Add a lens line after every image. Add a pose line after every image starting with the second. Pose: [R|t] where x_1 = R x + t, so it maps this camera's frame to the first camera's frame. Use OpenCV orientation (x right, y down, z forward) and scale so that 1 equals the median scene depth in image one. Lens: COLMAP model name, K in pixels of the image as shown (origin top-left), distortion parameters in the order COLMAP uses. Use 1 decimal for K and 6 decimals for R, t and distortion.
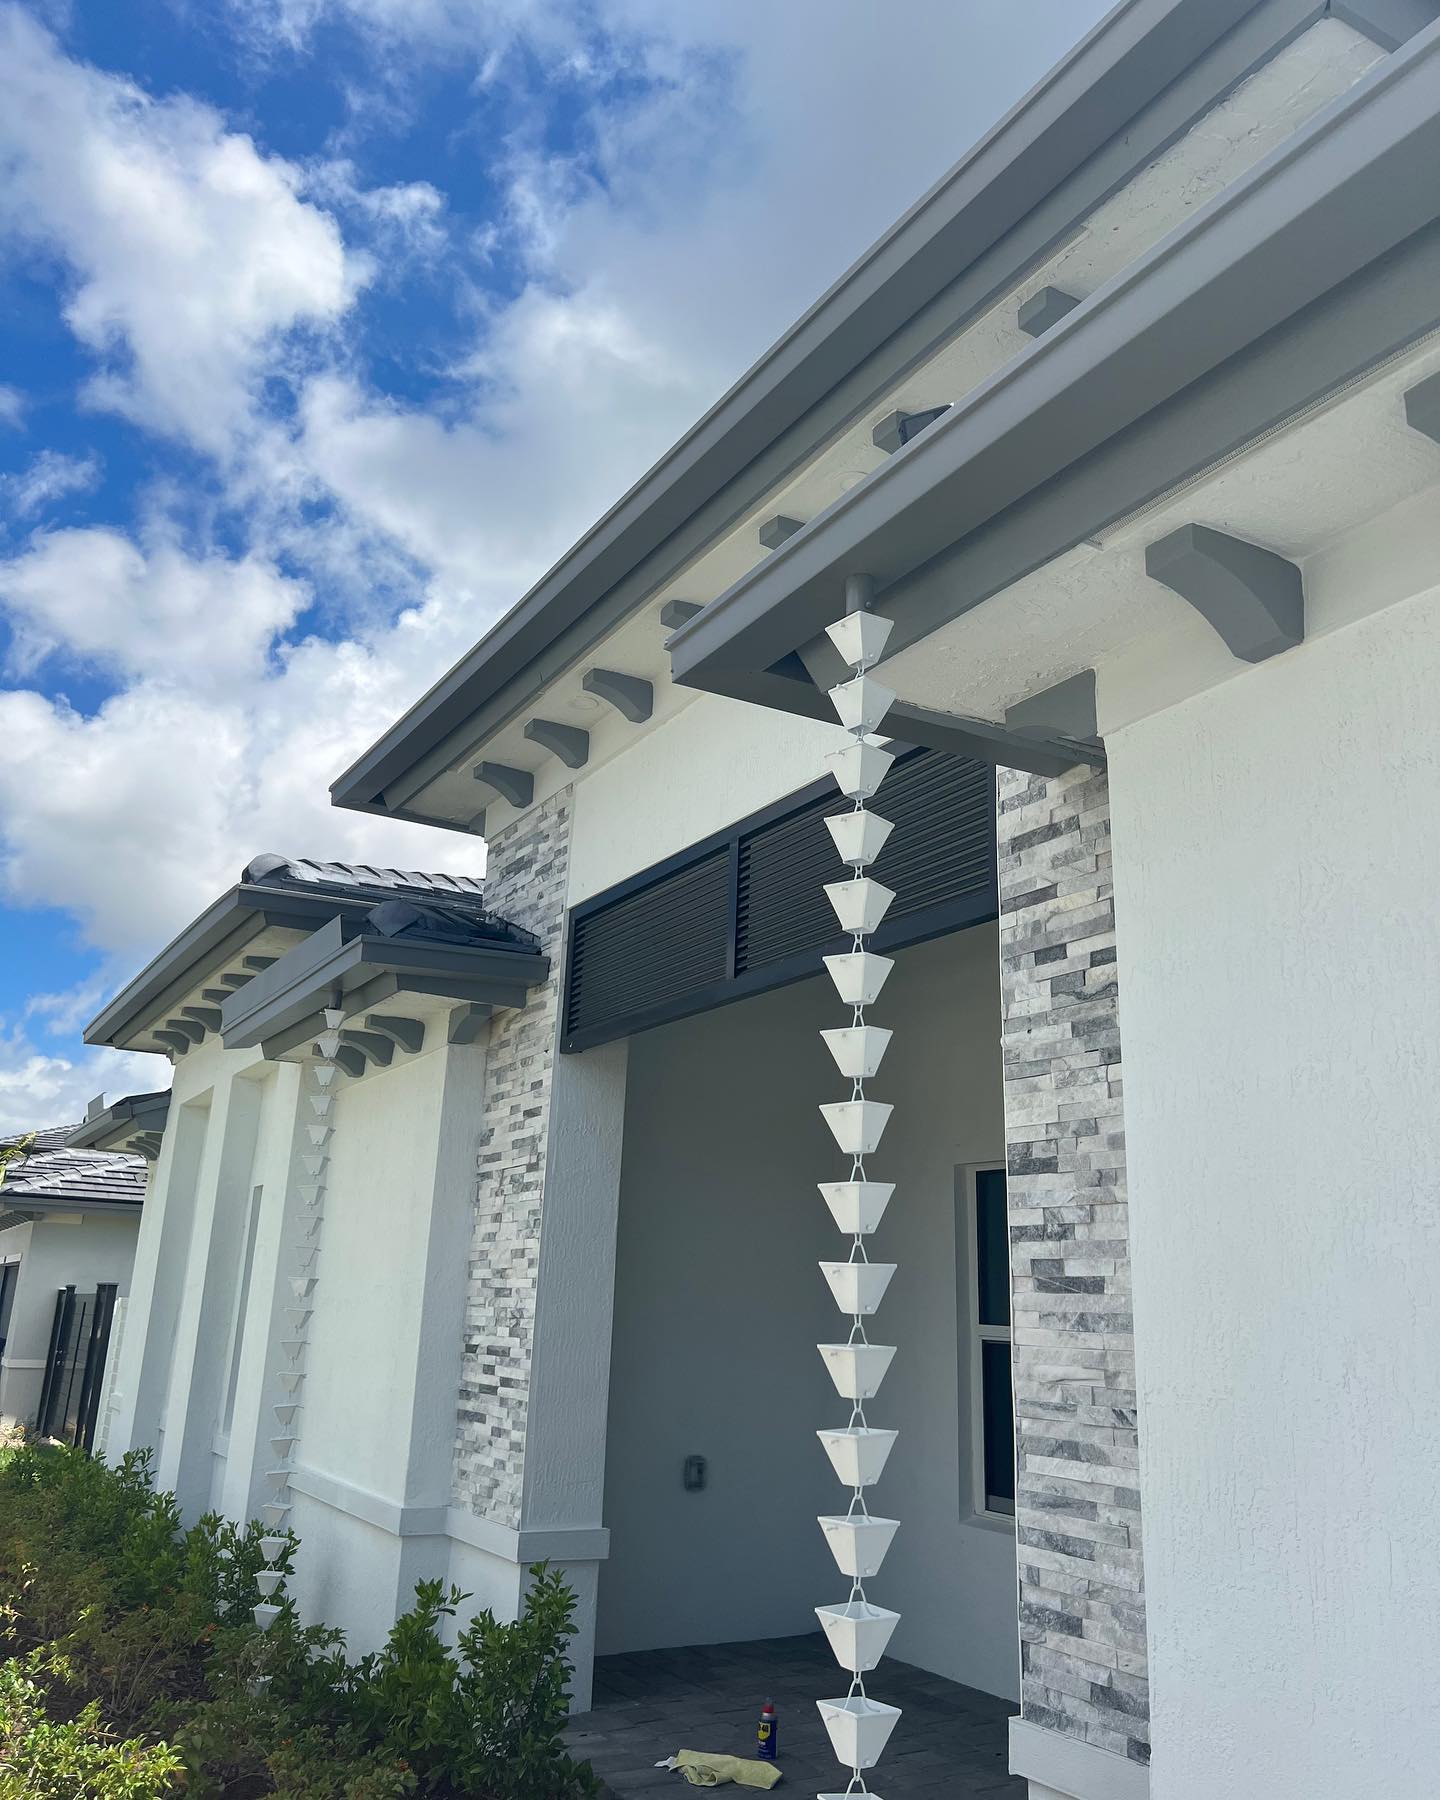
lens RADIAL K [[1428.0, 0, 718.5], [0, 1428.0, 880.5], [0, 0, 1]] dist [0.071036, -0.079654]
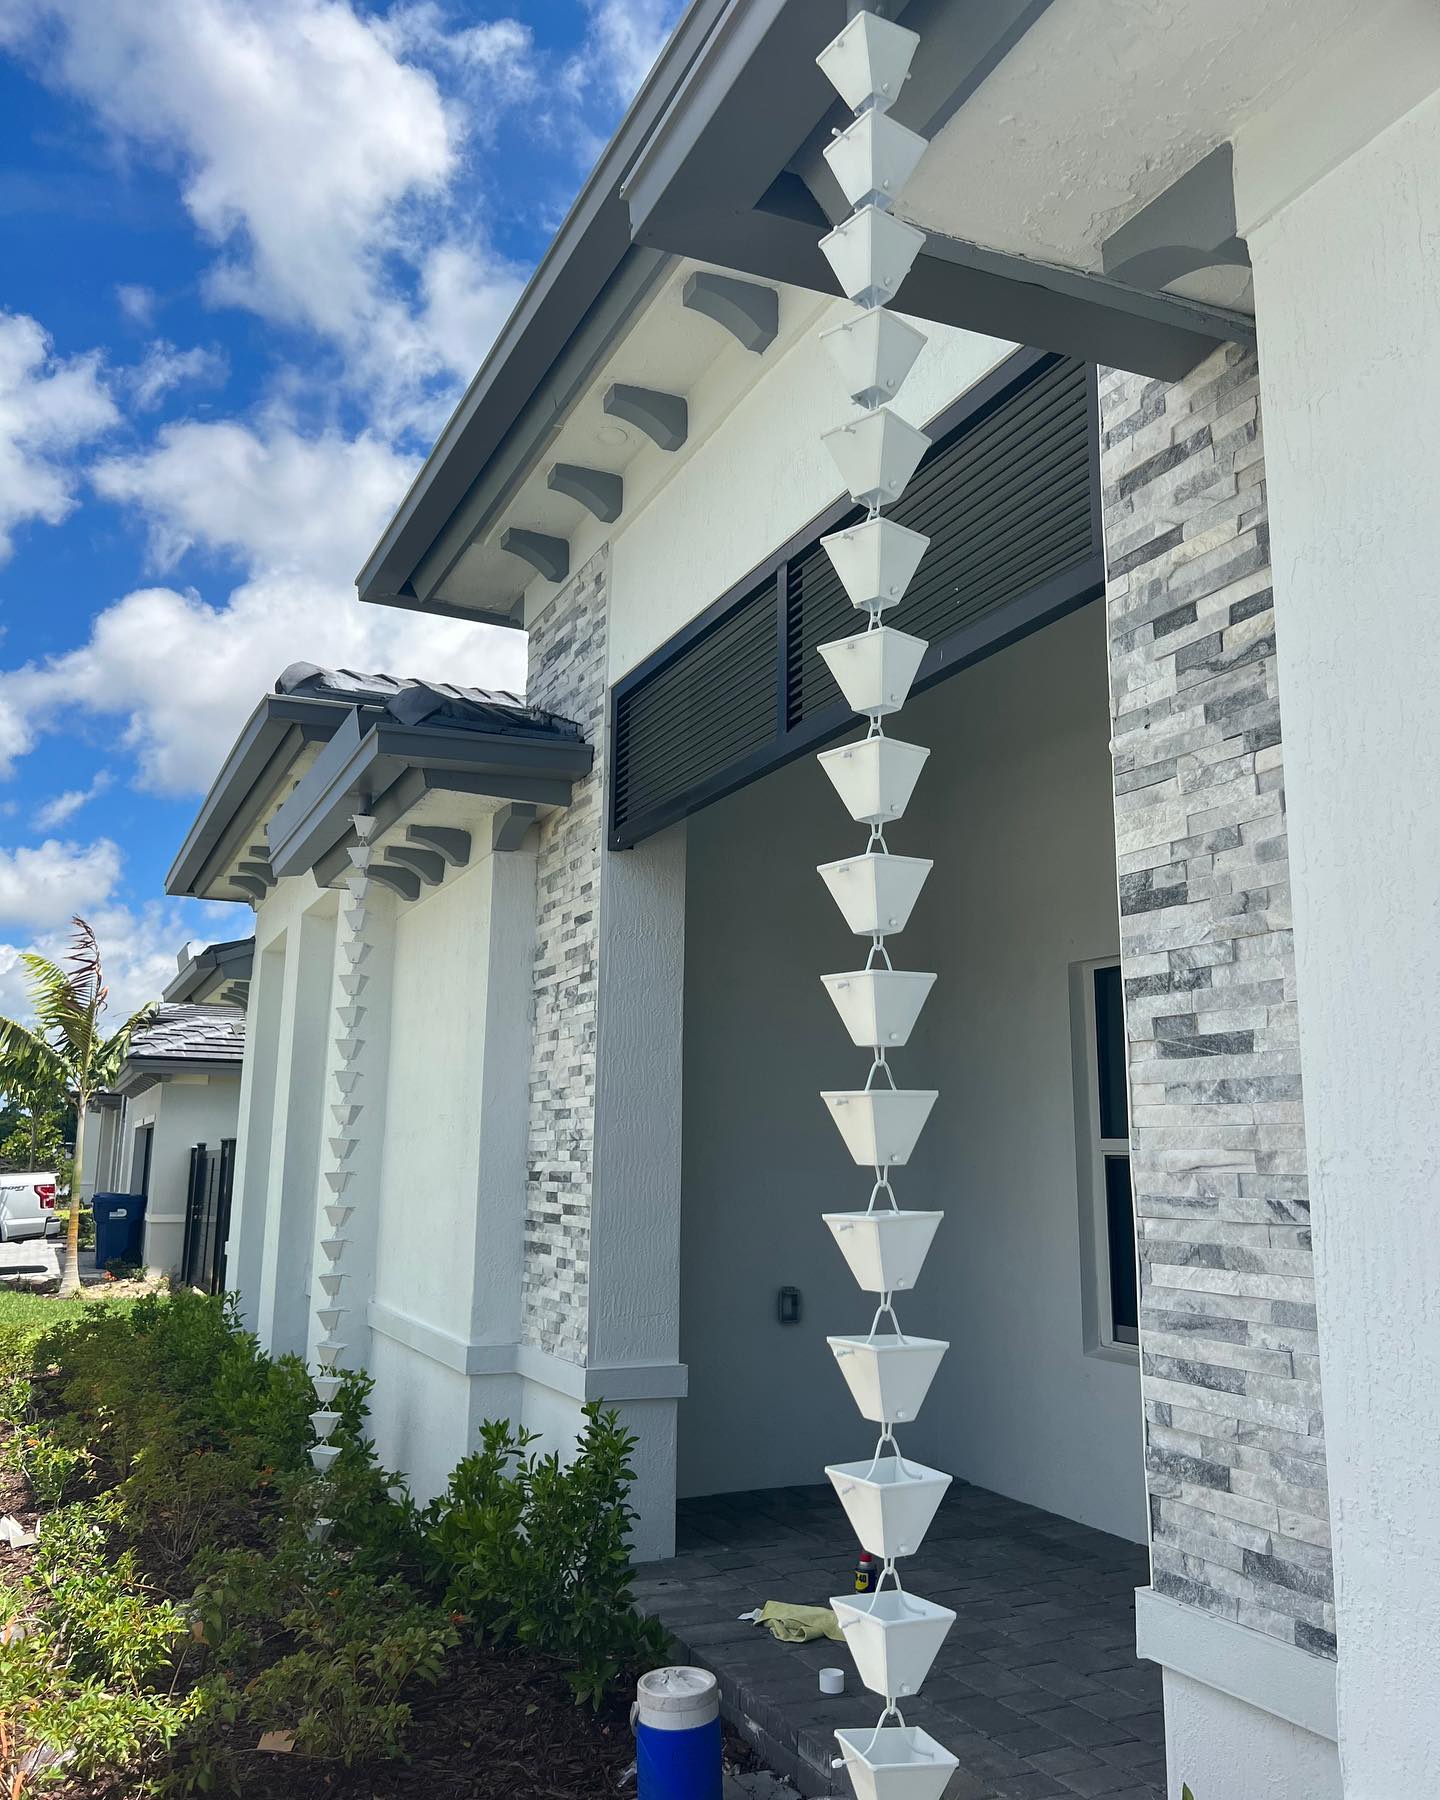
lens RADIAL K [[1428.0, 0, 718.5], [0, 1428.0, 880.5], [0, 0, 1]] dist [0.071036, -0.079654]
pose [[0.995575, -0.040286, -0.084895, 0.050083], [0.048218, 0.994446, 0.093554, 0.097862], [0.080655, -0.097234, 0.991988, 0.209868]]
